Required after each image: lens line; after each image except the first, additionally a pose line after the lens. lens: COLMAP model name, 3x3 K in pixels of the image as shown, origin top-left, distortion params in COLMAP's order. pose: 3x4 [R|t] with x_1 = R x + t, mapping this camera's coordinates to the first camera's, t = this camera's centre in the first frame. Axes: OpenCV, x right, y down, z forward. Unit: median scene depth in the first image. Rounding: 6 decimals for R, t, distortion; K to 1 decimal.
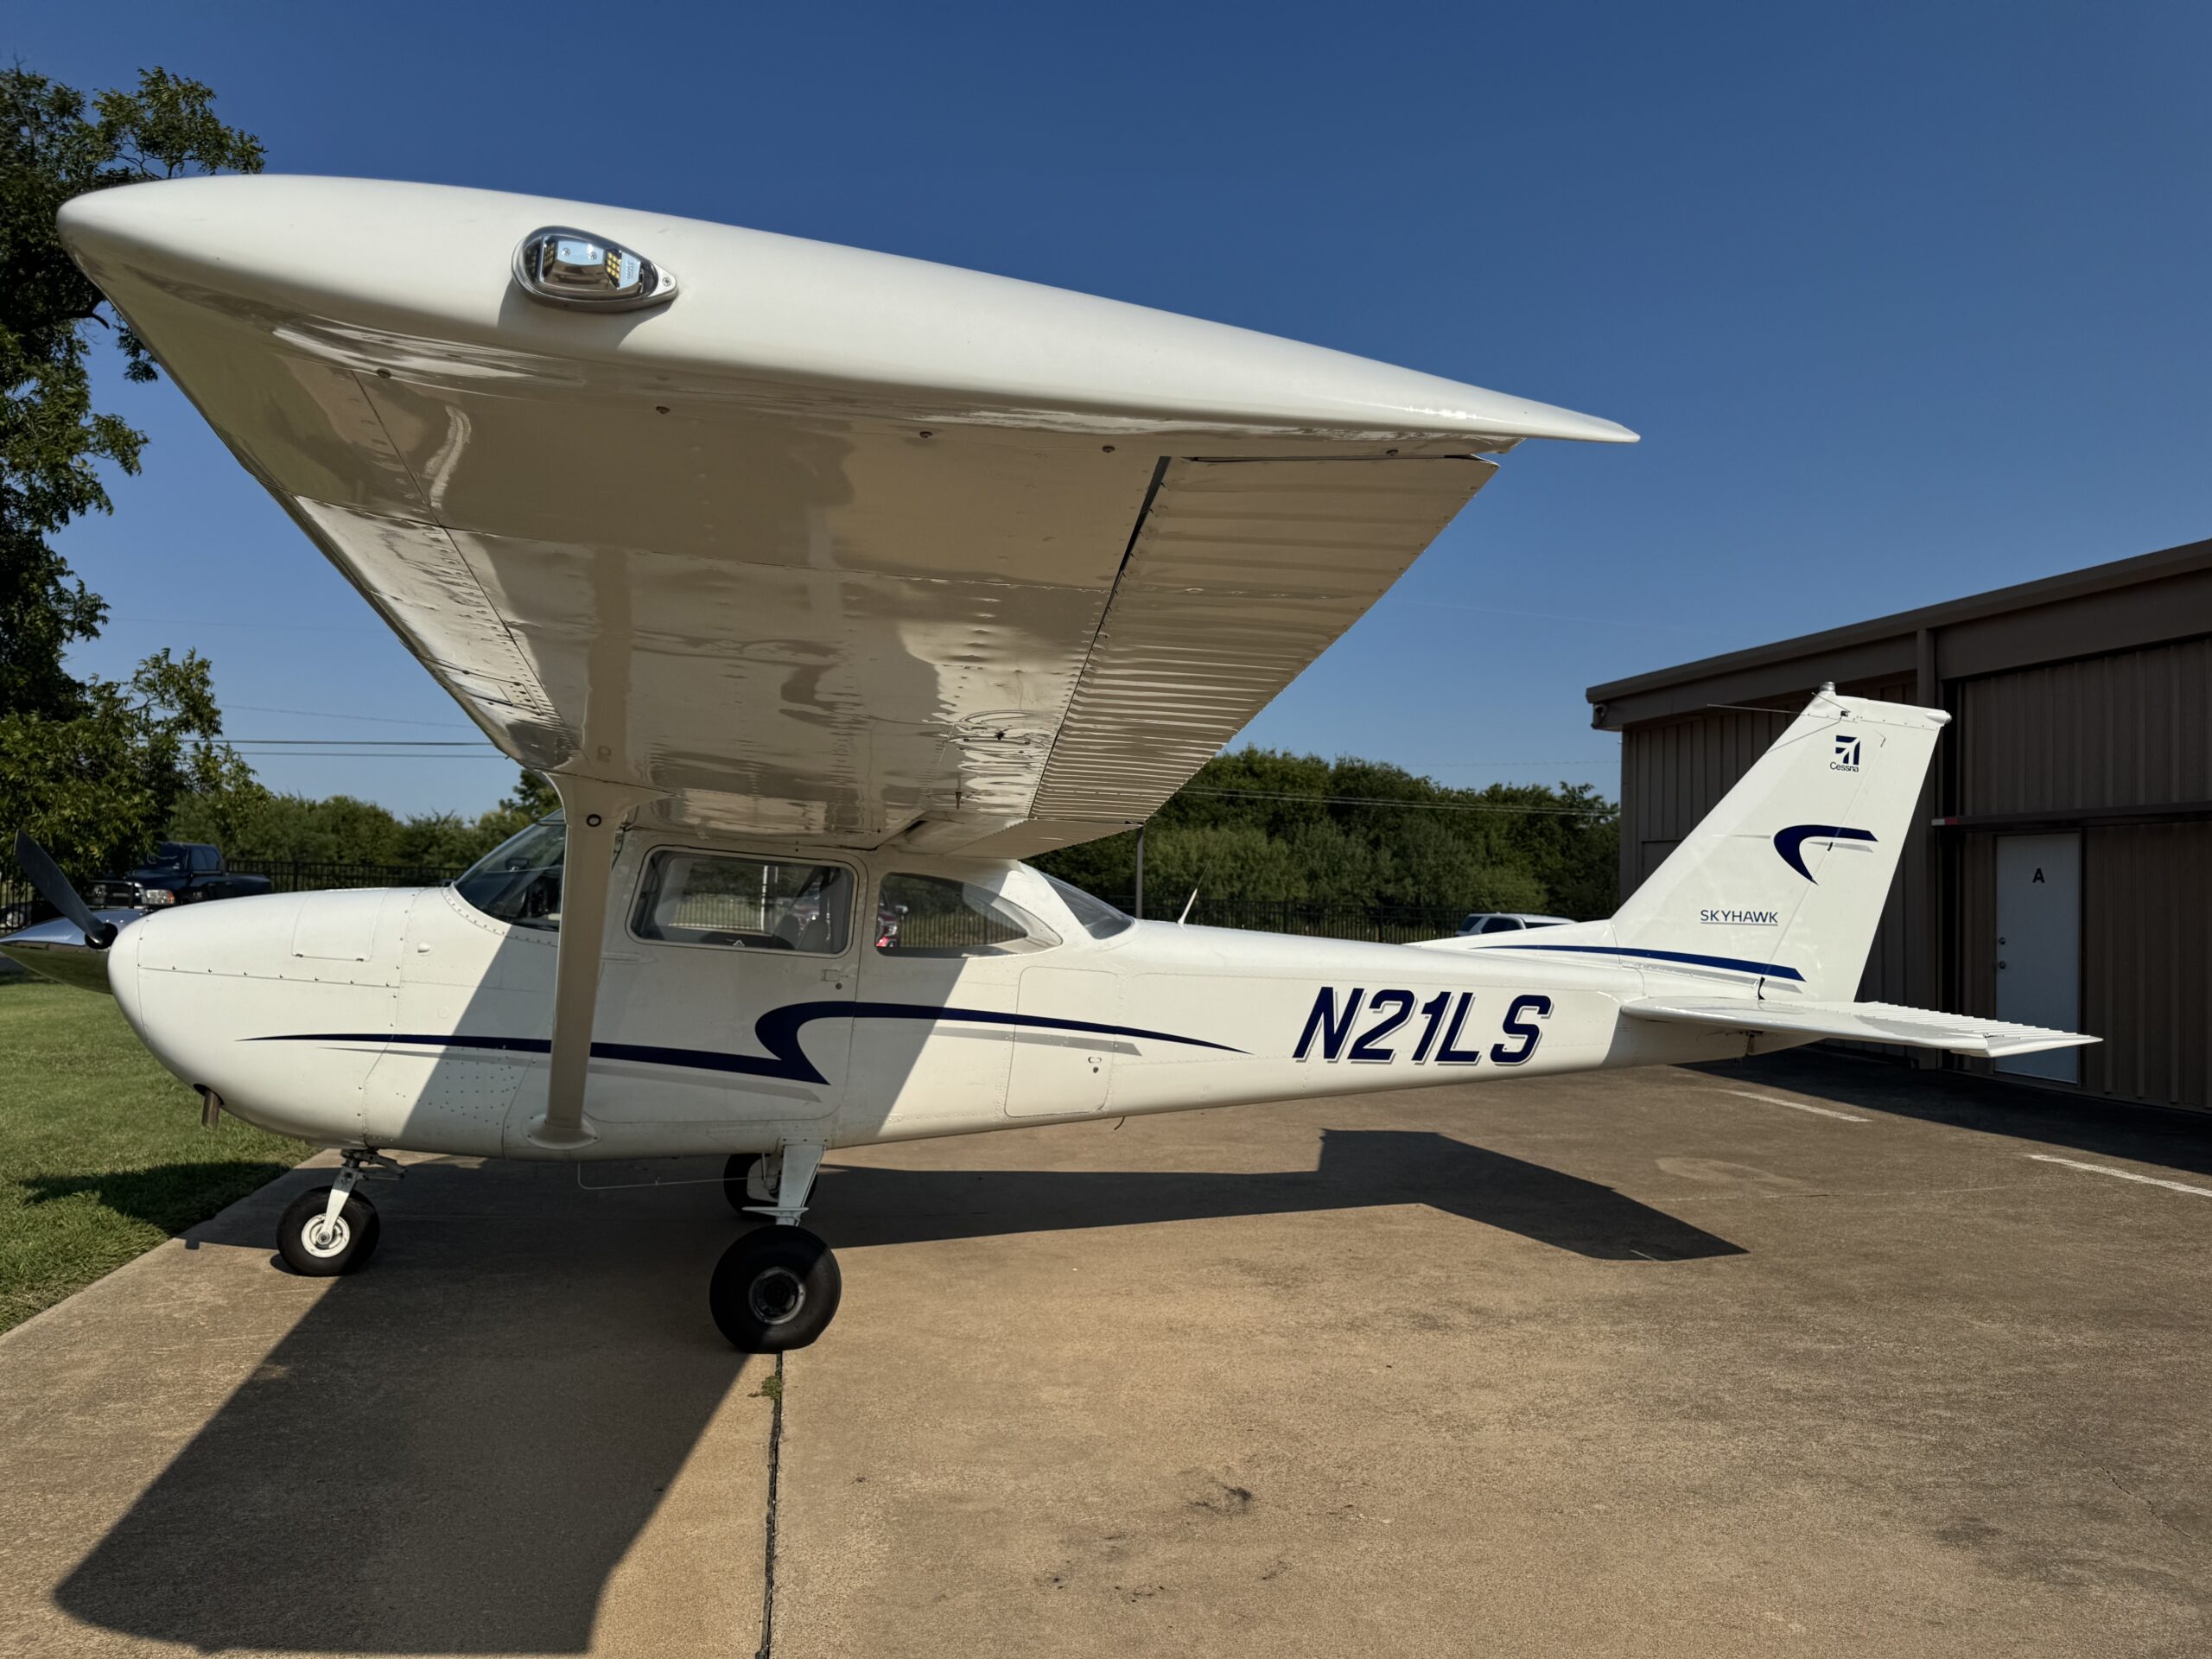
lens RADIAL K [[1544.9, 0, 1097.6], [0, 1544.9, 838.0], [0, 0, 1]] dist [0.140832, -0.248770]
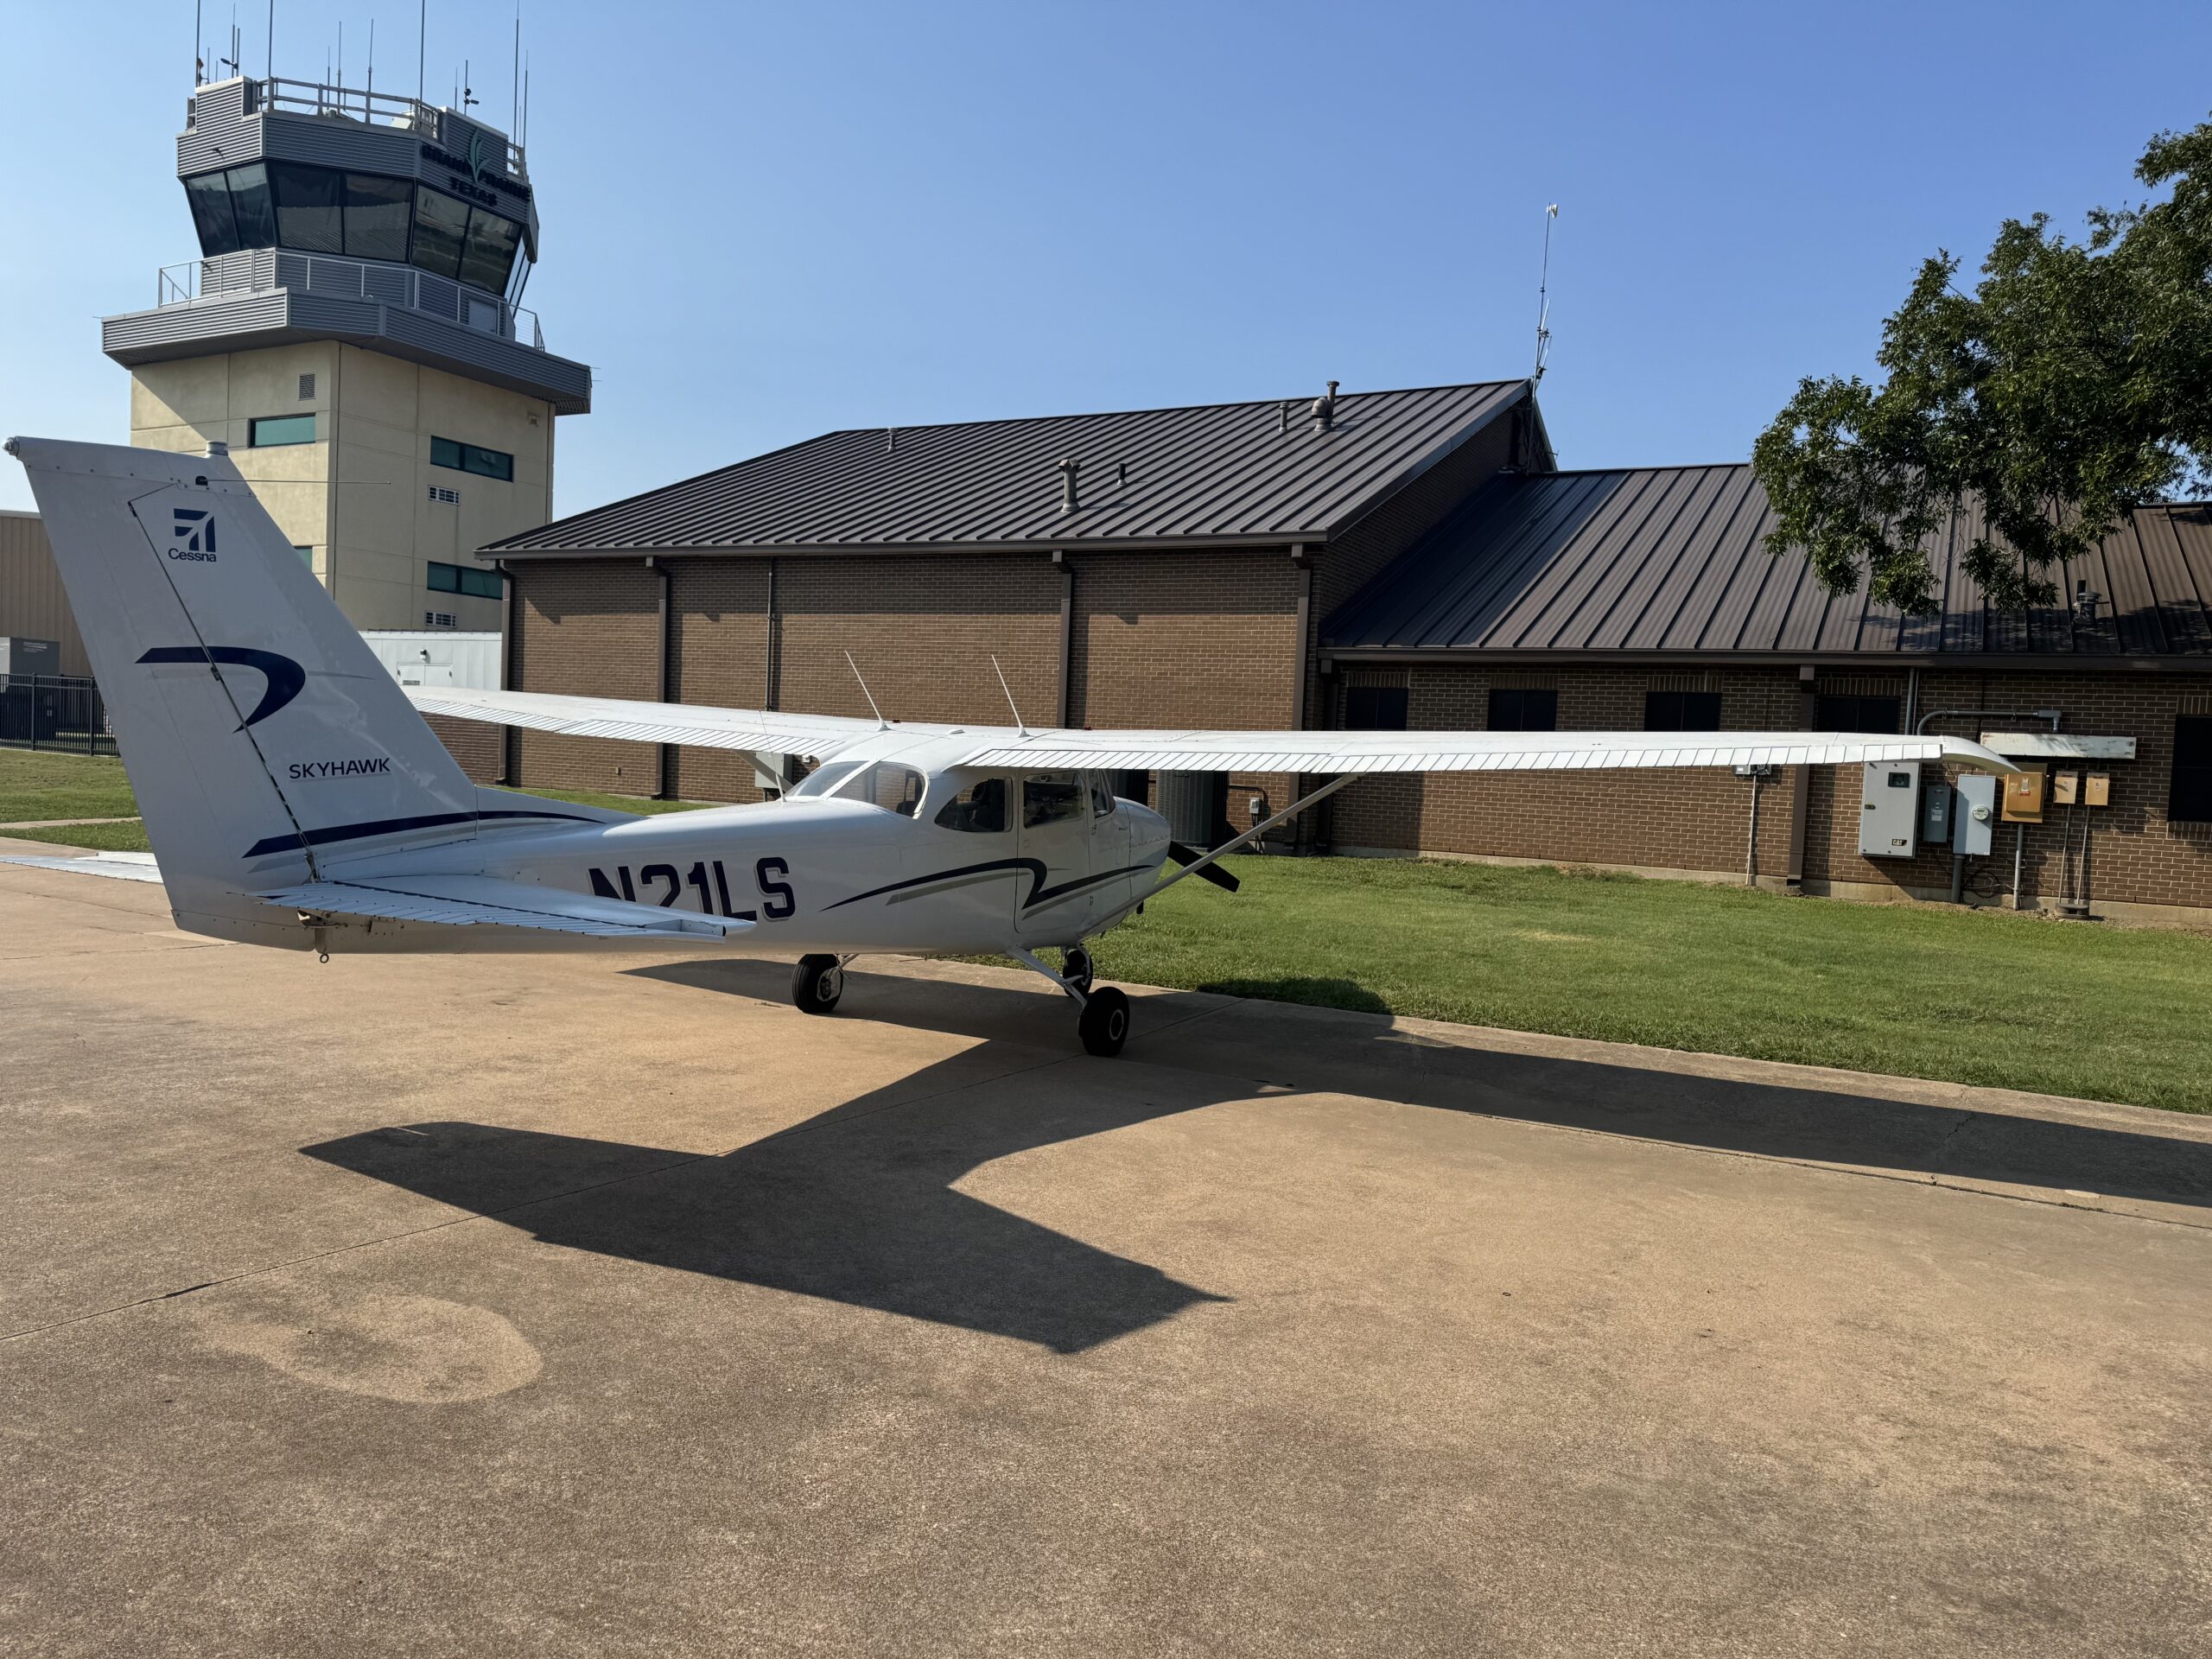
lens RADIAL K [[1544.4, 0, 1097.0], [0, 1544.4, 839.3], [0, 0, 1]] dist [0.107071, -0.138337]
pose [[-0.630469, -0.018914, -0.775984, 0.826475], [-0.037981, 0.999257, 0.006502, 0.065406], [0.775284, 0.033572, -0.630719, 1.911171]]
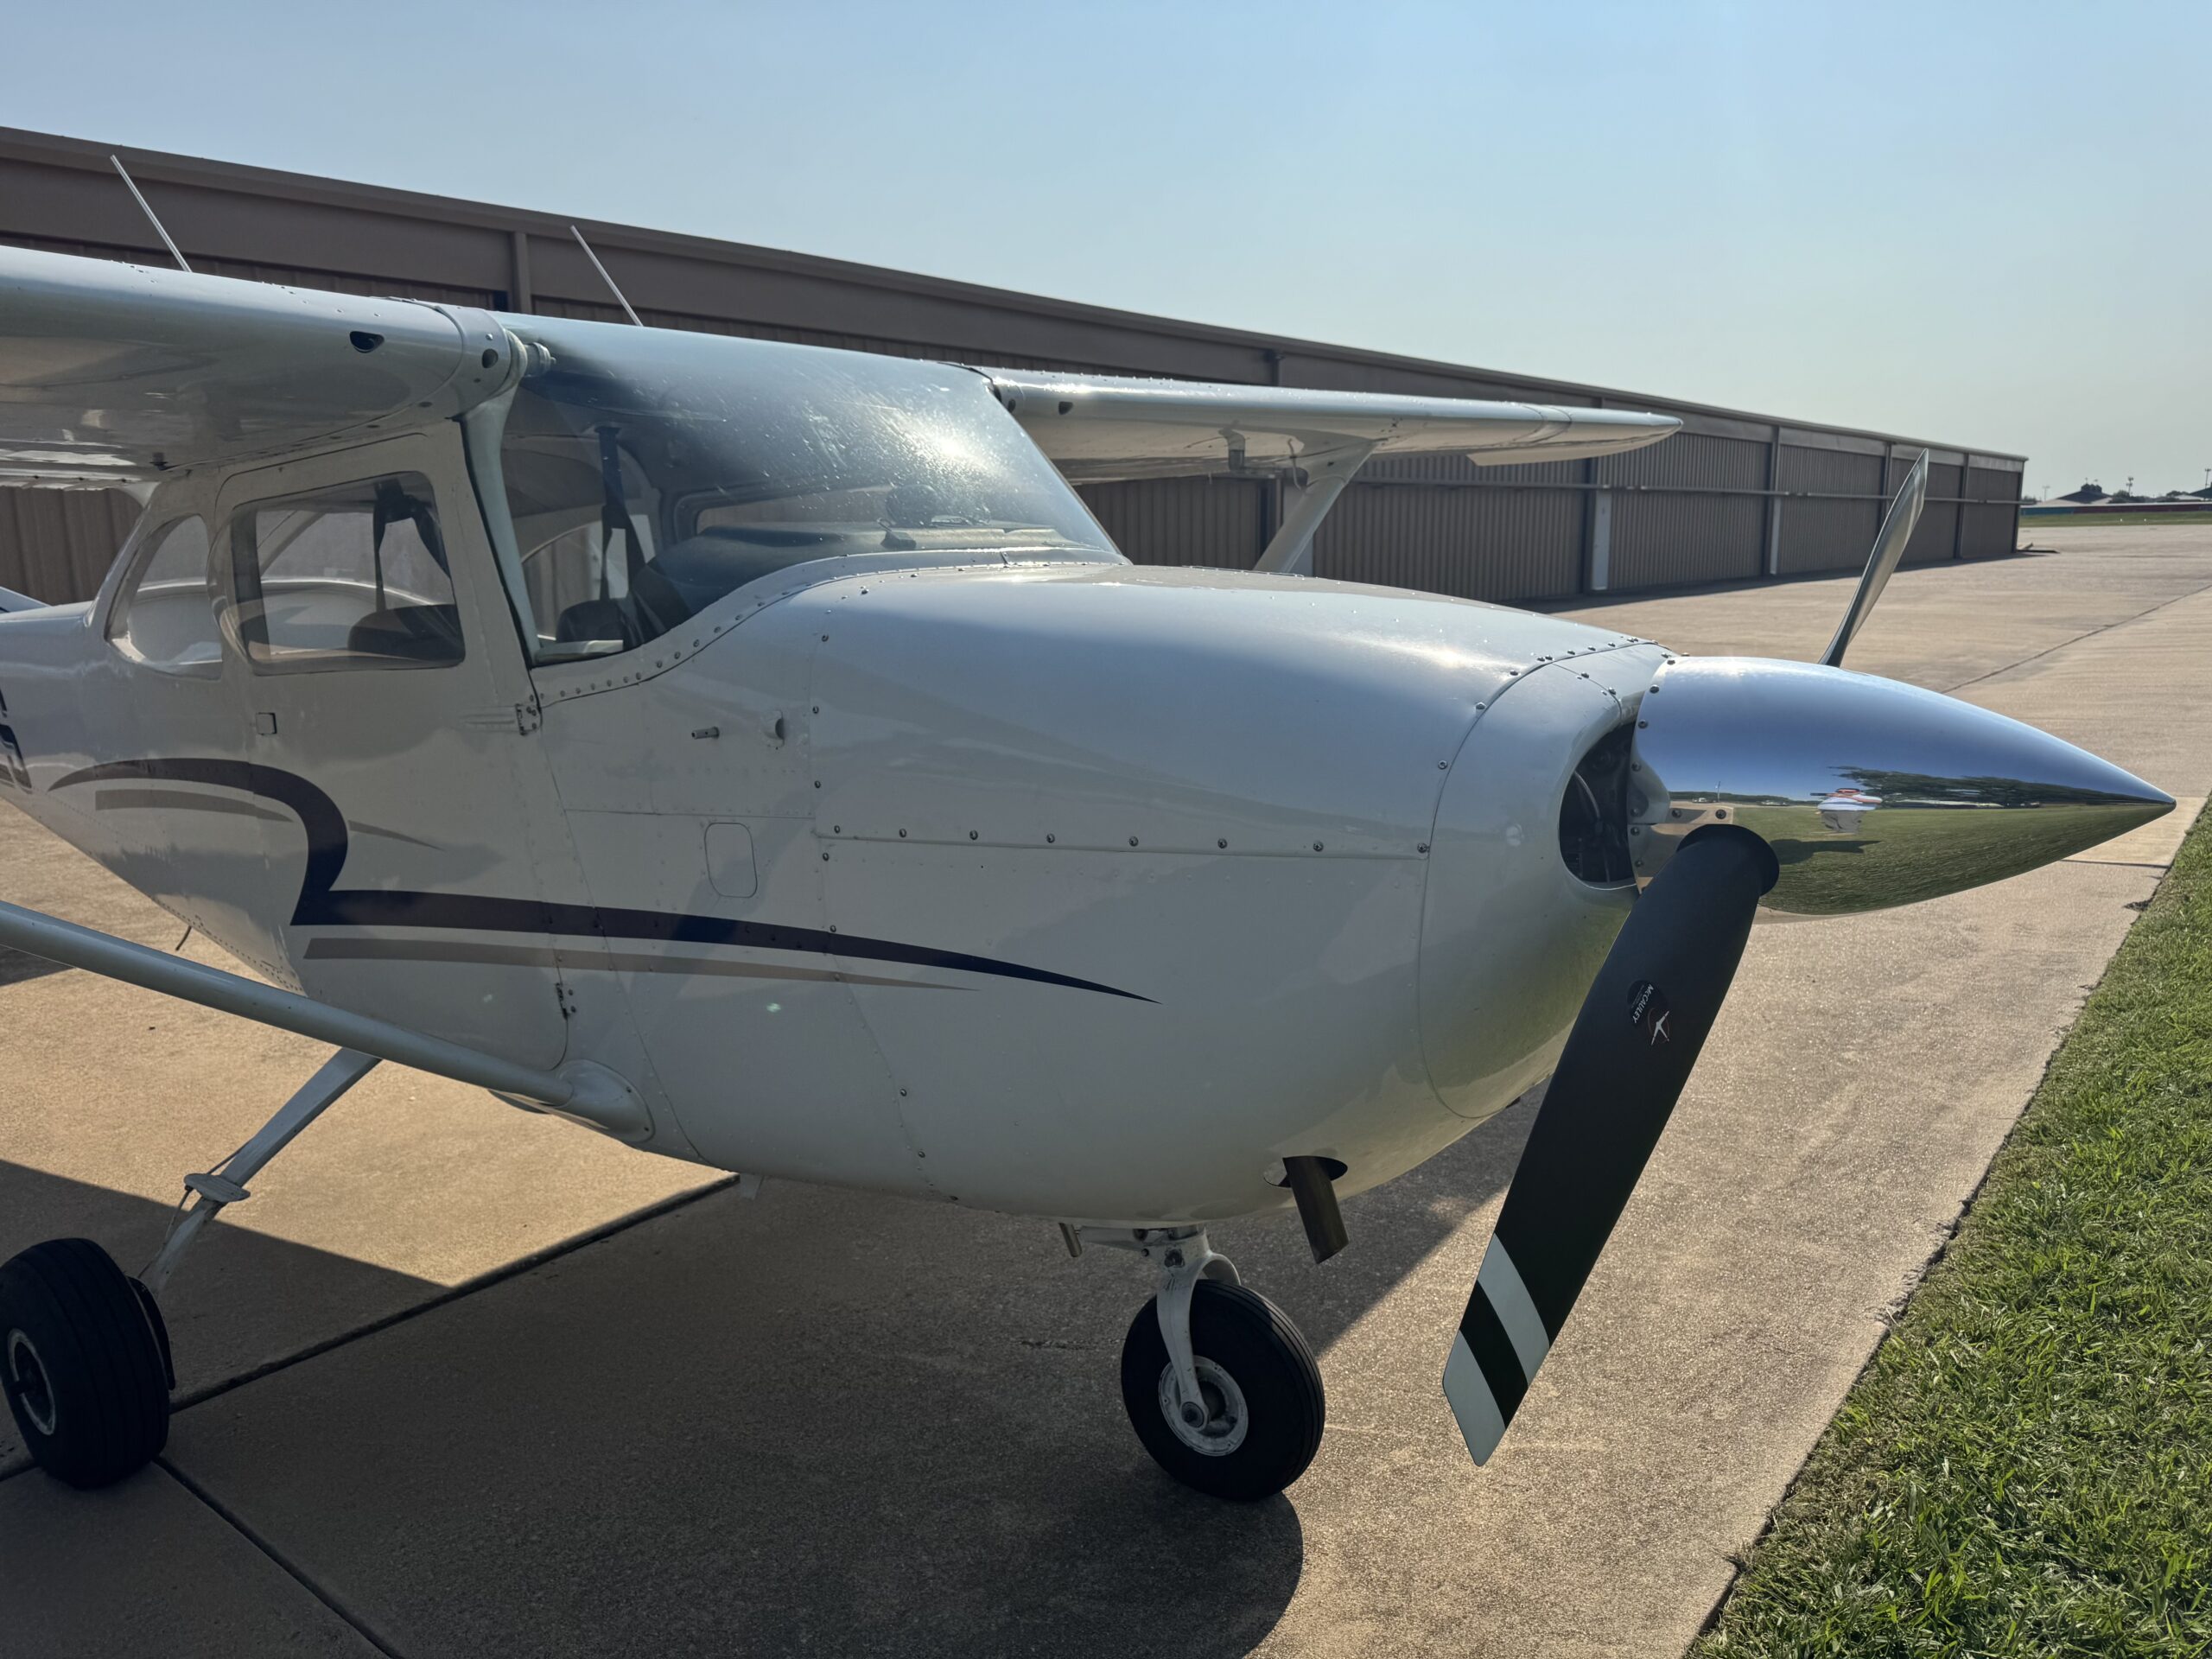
lens RADIAL K [[1553.0, 0, 1101.9], [0, 1553.0, 835.8], [0, 0, 1]] dist [0.097562, -0.160776]
pose [[-0.646977, -0.161482, 0.745214, -0.664875], [-0.031993, 0.982206, 0.185061, 0.022528], [-0.761838, 0.095888, -0.640632, 1.119078]]
